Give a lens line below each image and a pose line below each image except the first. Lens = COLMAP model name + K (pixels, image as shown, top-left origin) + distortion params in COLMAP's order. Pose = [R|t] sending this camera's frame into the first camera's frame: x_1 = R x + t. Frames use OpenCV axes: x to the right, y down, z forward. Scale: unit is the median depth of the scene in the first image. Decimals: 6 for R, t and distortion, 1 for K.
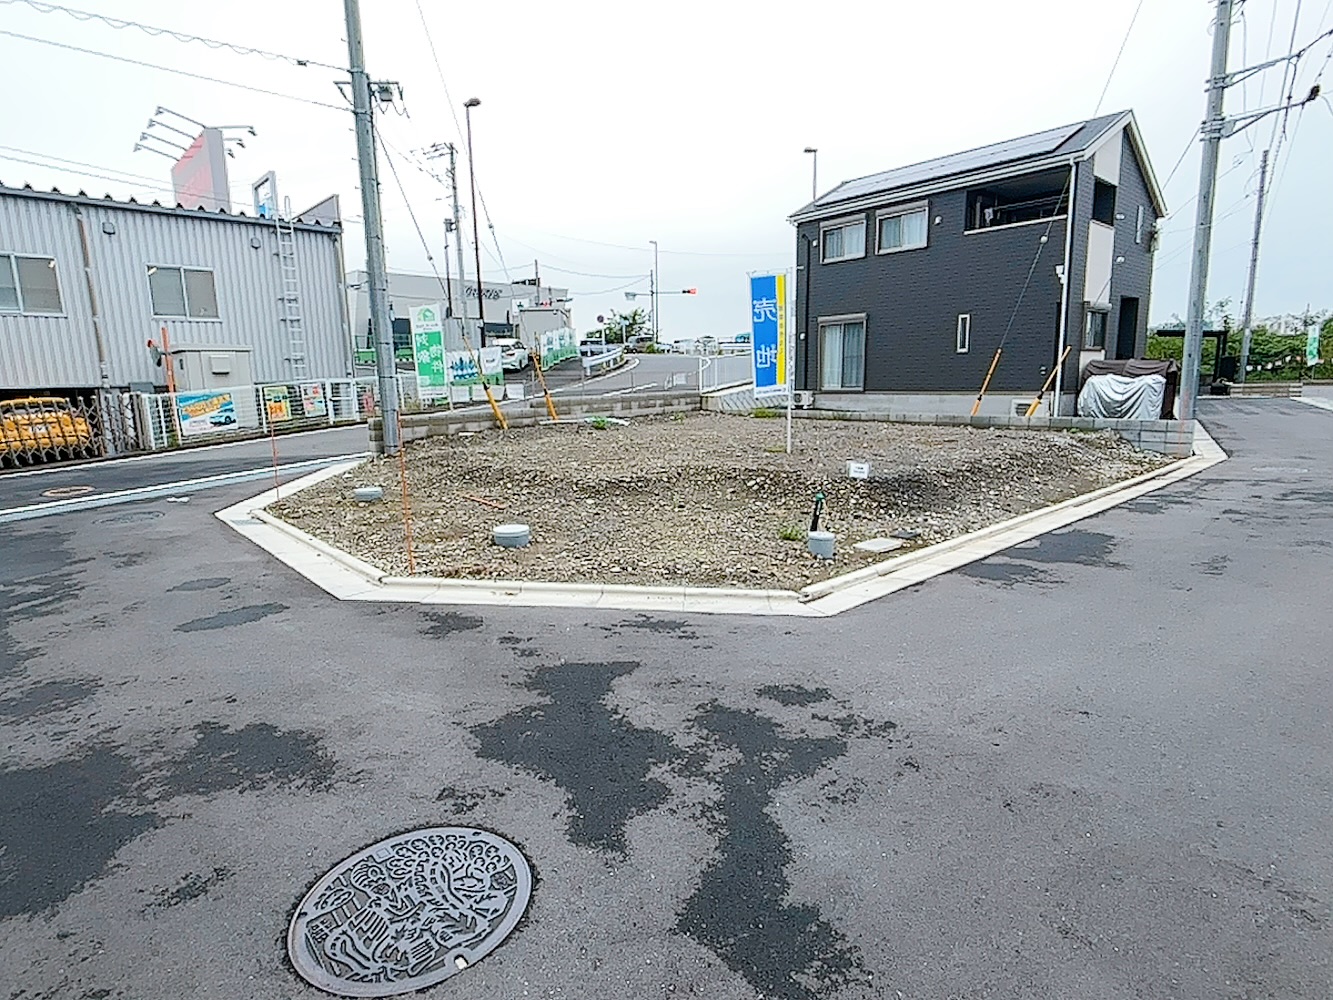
lens RADIAL K [[709.3, 0, 666.5], [0, 709.3, 500.0], [0, 0, 1]] dist [0.005929, 0.001609]
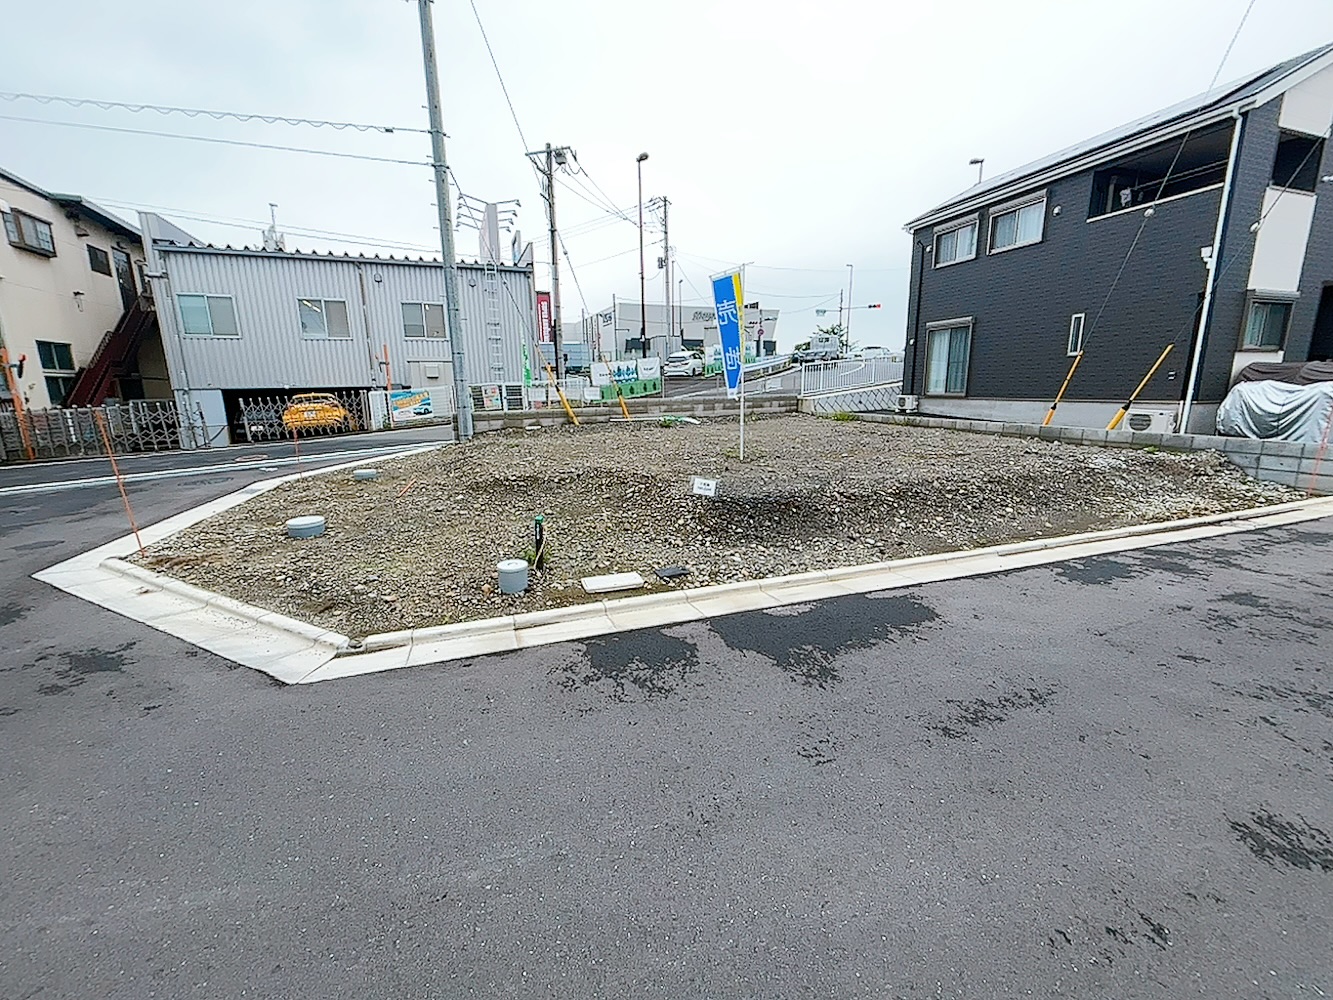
lens RADIAL K [[544.1, 0, 666.5], [0, 544.1, 500.0], [0, 0, 1]] dist [0.006764, 0.000255]
pose [[0.926774, 0.084245, -0.366049, 0.221236], [-0.068969, 0.996122, 0.054635, -0.027551], [0.369233, -0.025389, 0.928990, 0.162352]]
